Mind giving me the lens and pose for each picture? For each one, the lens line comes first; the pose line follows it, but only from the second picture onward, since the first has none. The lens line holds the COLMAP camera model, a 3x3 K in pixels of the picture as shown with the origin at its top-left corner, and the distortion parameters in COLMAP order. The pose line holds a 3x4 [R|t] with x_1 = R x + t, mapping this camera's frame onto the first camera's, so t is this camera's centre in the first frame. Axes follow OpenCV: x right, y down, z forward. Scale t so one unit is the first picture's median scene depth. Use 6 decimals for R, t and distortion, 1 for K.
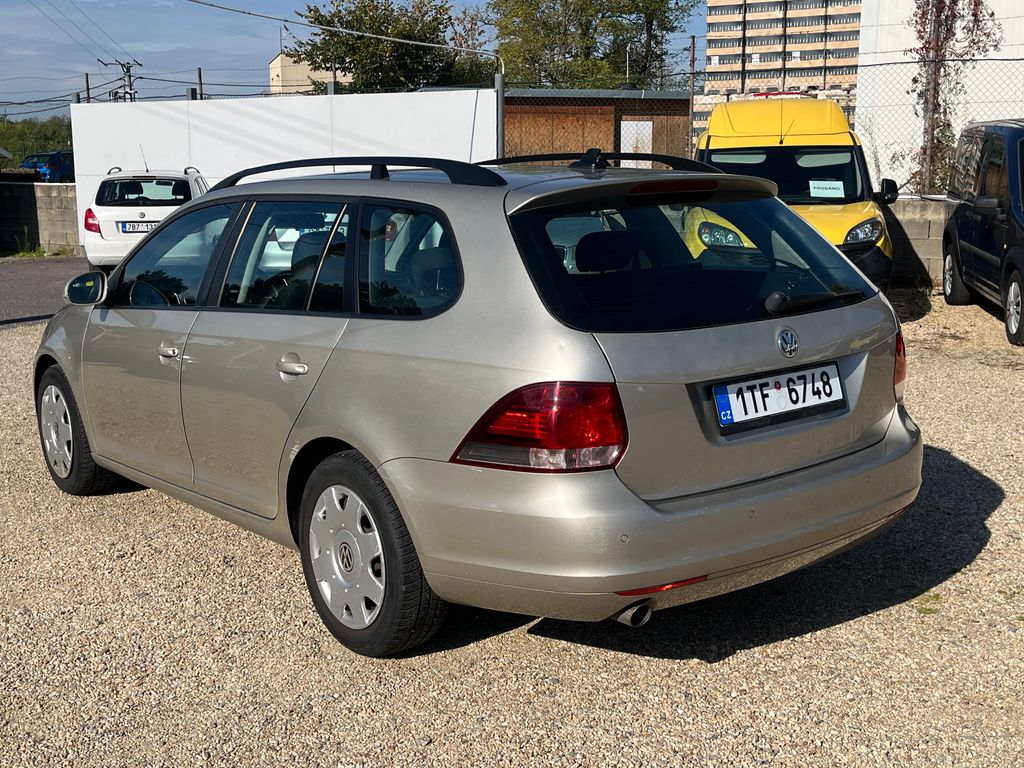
lens RADIAL K [[1195.5, 0, 519.0], [0, 1195.5, 380.9], [0, 0, 1]] dist [0.071294, -0.128533]
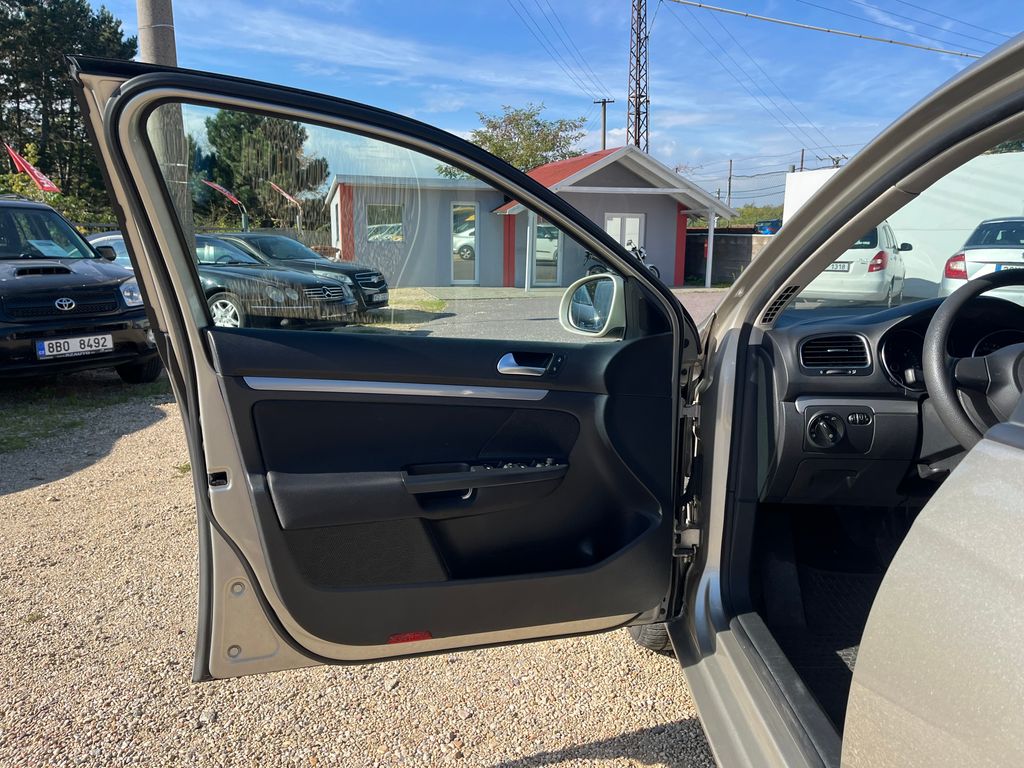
lens RADIAL K [[784.5, 0, 516.2], [0, 784.5, 377.9], [0, 0, 1]] dist [0.071789, -0.091709]
pose [[0.778487, 0.126619, -0.614757, -0.061931], [-0.126072, 0.991024, 0.044469, -0.016983], [0.614869, 0.042886, 0.787462, 0.210811]]
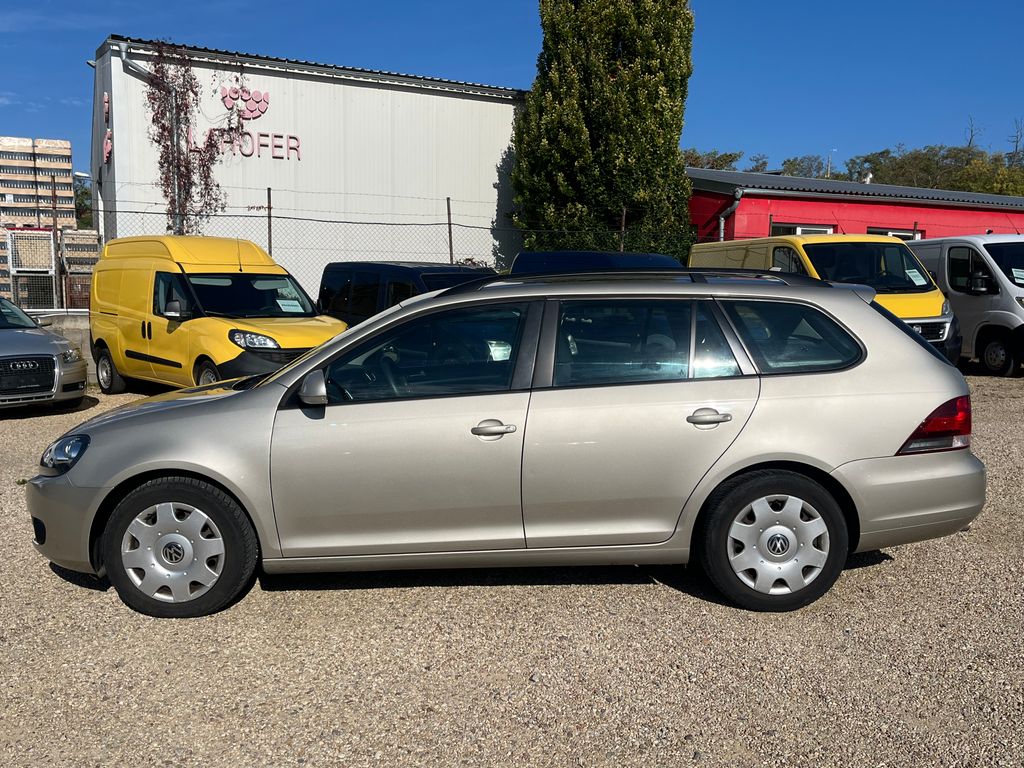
lens RADIAL K [[900.1, 0, 512.0], [0, 900.1, 384.0], [0, 0, 1]] dist [0.065187, 0.001084]
pose [[0.629345, -0.065284, 0.774379, -0.247112], [0.128568, 0.991480, -0.020901, -0.012679], [-0.766417, 0.112714, 0.632377, 0.116015]]
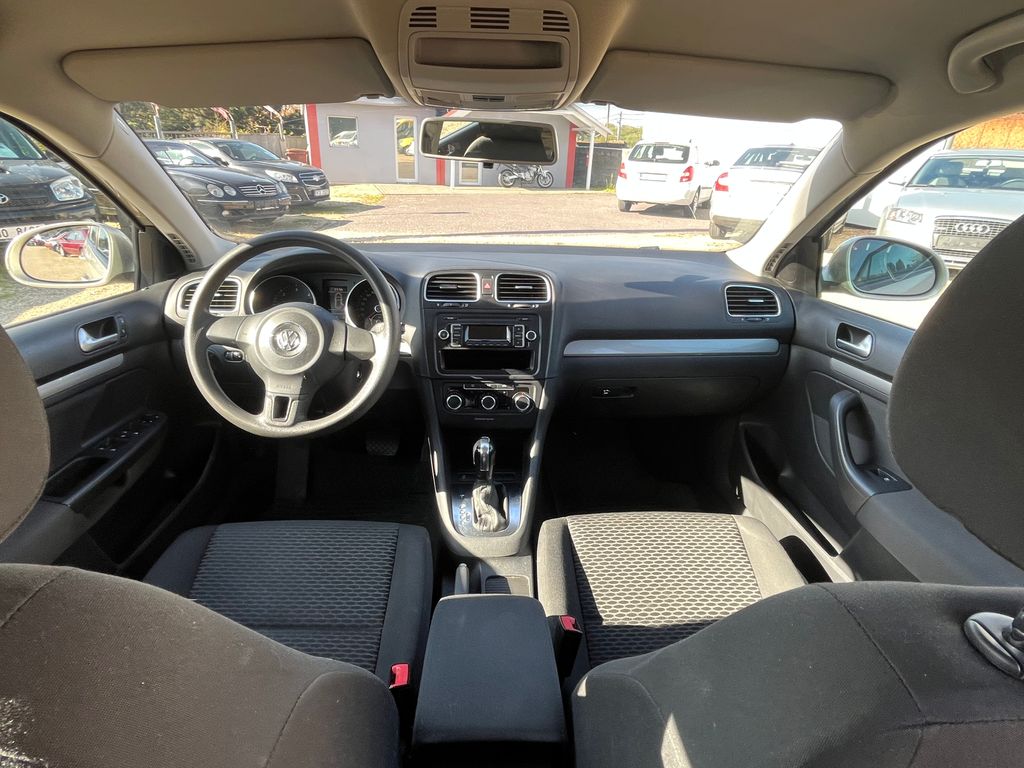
lens RADIAL K [[545.5, 0, 506.0], [0, 545.5, 380.0], [0, 0, 1]] dist [0.001182, 0.000411]
pose [[0.805687, 0.268238, -0.528125, -0.020313], [-0.144814, 0.953732, 0.263485, -0.033798], [0.574367, -0.135806, 0.807254, 0.267302]]
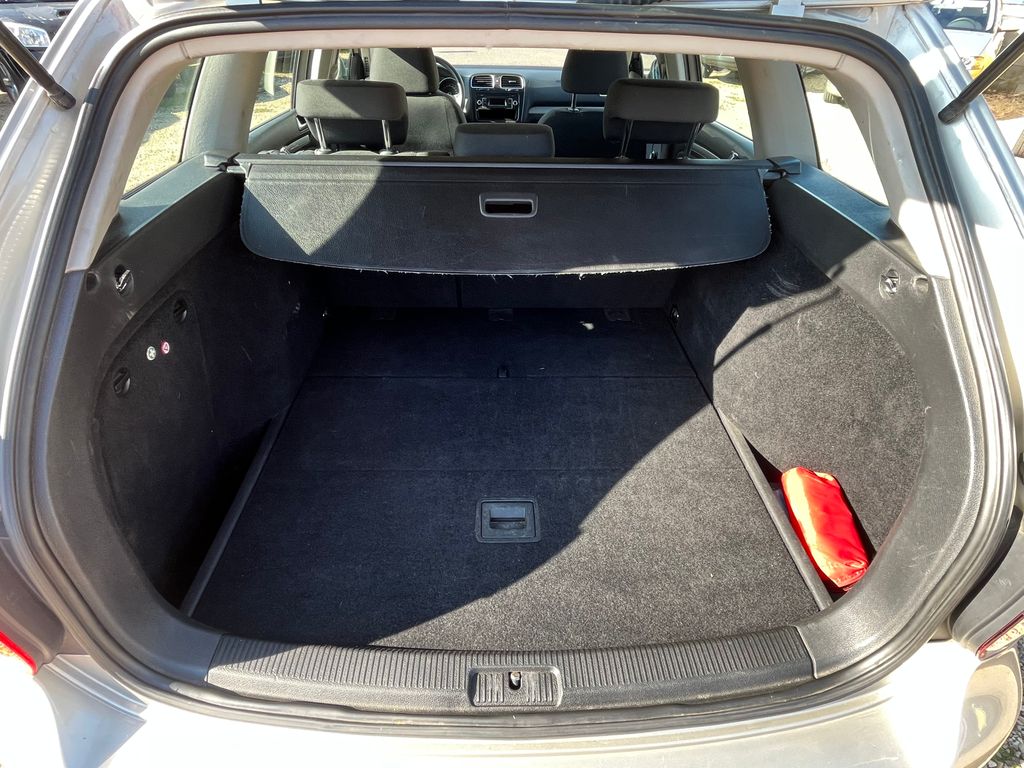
lens RADIAL K [[544.5, 0, 503.4], [0, 544.5, 380.7], [0, 0, 1]] dist [0.000203, -0.000508]
pose [[0.796921, 0.393148, -0.458641, 0.051505], [-0.144499, 0.861257, 0.487193, -0.029024], [0.586546, -0.321981, 0.743163, 0.171931]]
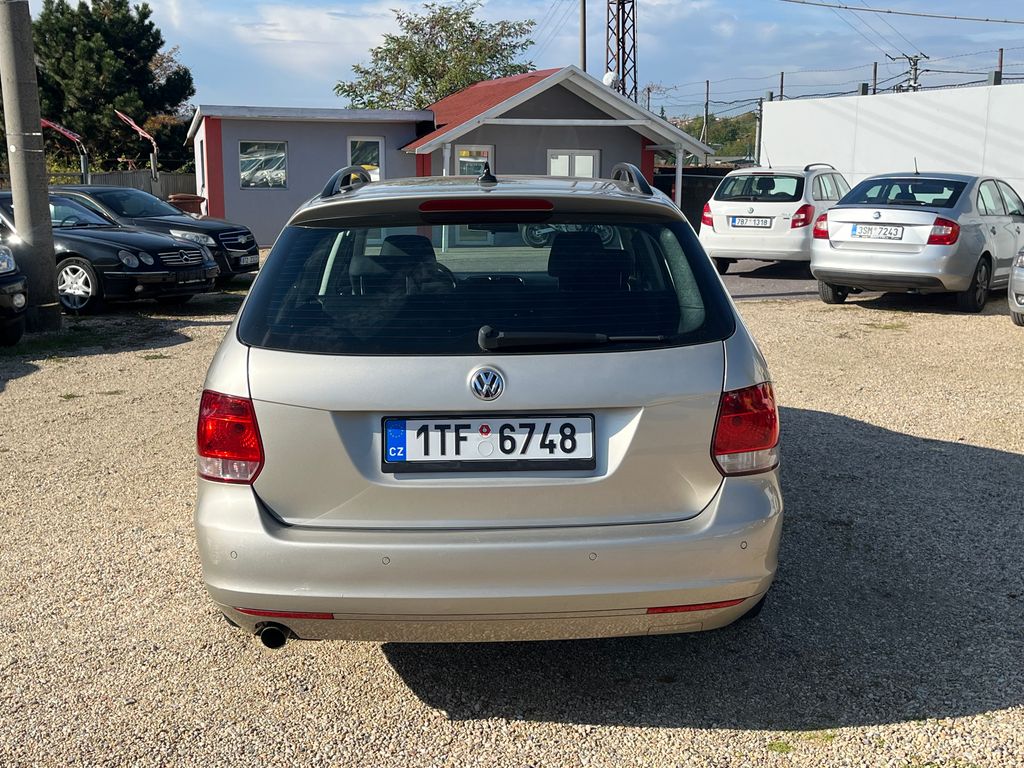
lens RADIAL K [[1195.5, 0, 519.0], [0, 1195.5, 380.9], [0, 0, 1]] dist [0.071294, -0.128533]
pose [[0.794699, 0.119625, -0.595099, 0.147998], [-0.116038, 0.992247, 0.044501, -0.014572], [0.595809, 0.033689, 0.802419, 0.057541]]
